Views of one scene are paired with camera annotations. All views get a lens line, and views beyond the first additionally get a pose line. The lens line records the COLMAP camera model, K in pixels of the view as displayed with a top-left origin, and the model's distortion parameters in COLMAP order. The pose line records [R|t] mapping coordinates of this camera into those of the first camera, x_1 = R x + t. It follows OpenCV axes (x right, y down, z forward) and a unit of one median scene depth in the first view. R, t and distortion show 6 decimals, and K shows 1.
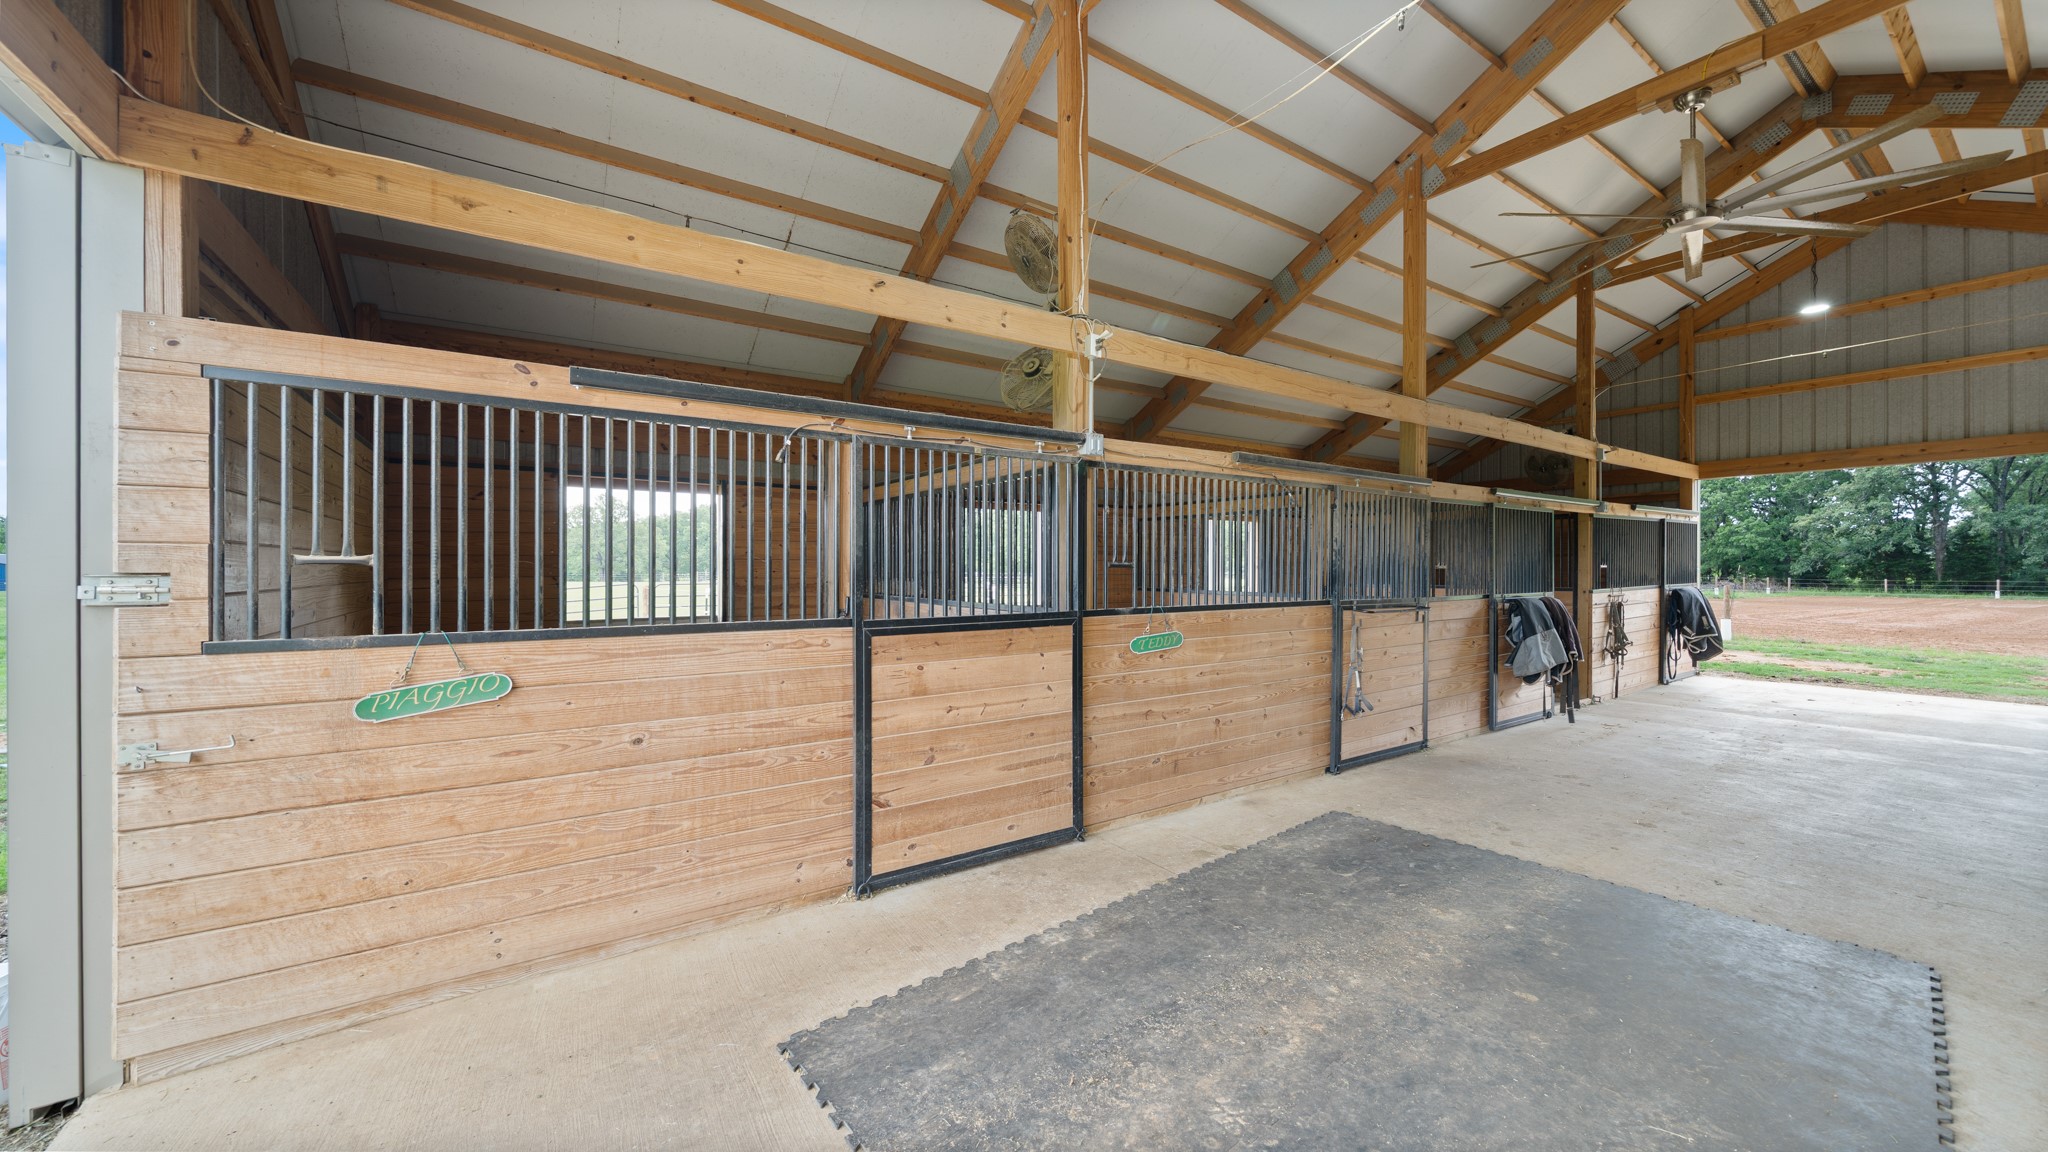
lens RADIAL K [[725.7, 0, 1010.6], [0, 725.7, 568.9], [0, 0, 1]] dist [-0.009571, -0.000084]
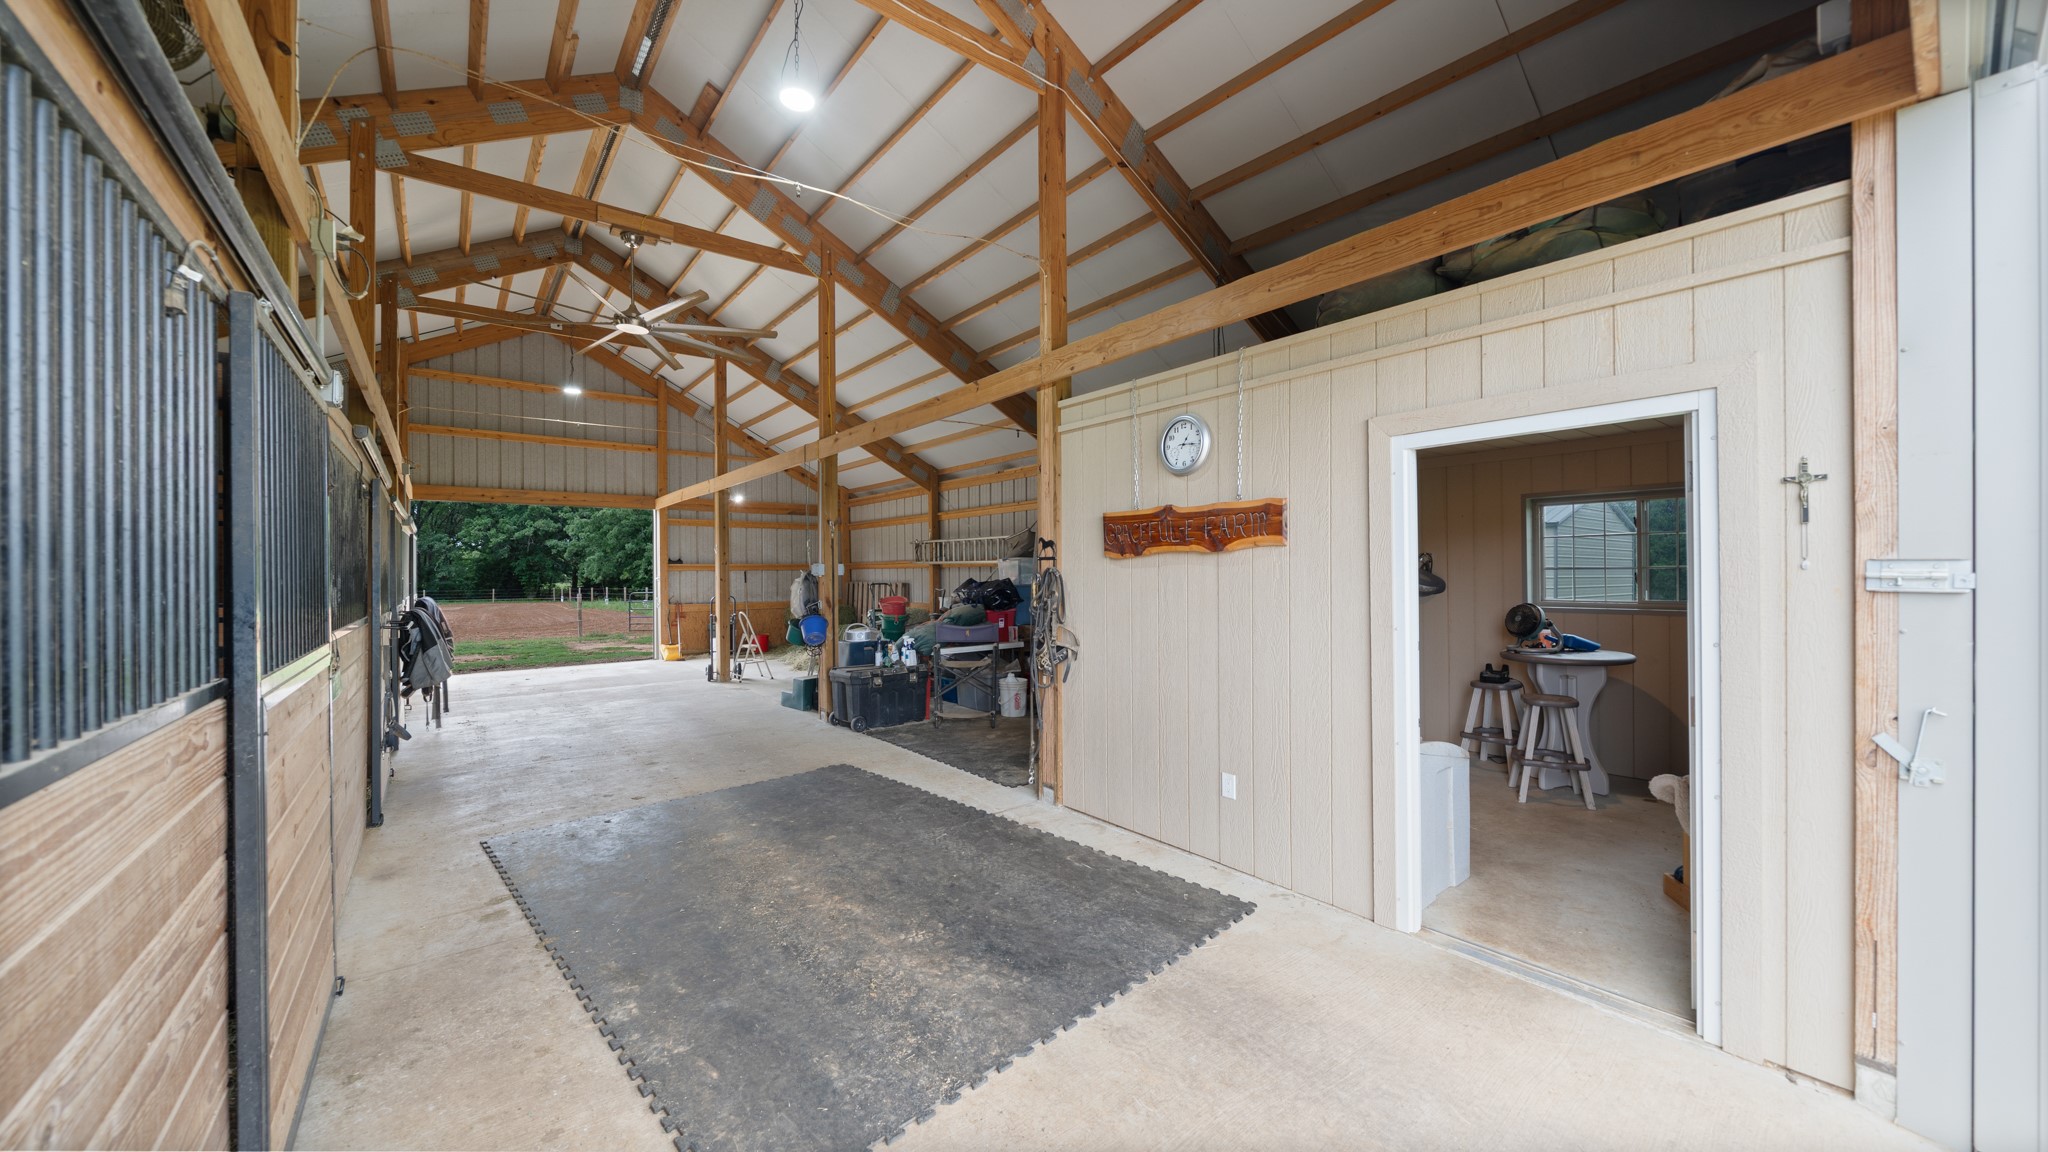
lens RADIAL K [[725.7, 0, 1020.6], [0, 725.7, 574.9], [0, 0, 1]] dist [-0.009571, -0.000084]
pose [[-0.077667, 0.000699, 0.996979, -0.785312], [0.011047, 0.999939, 0.000159, 0.004660], [-0.996918, 0.011026, -0.077670, 0.574122]]
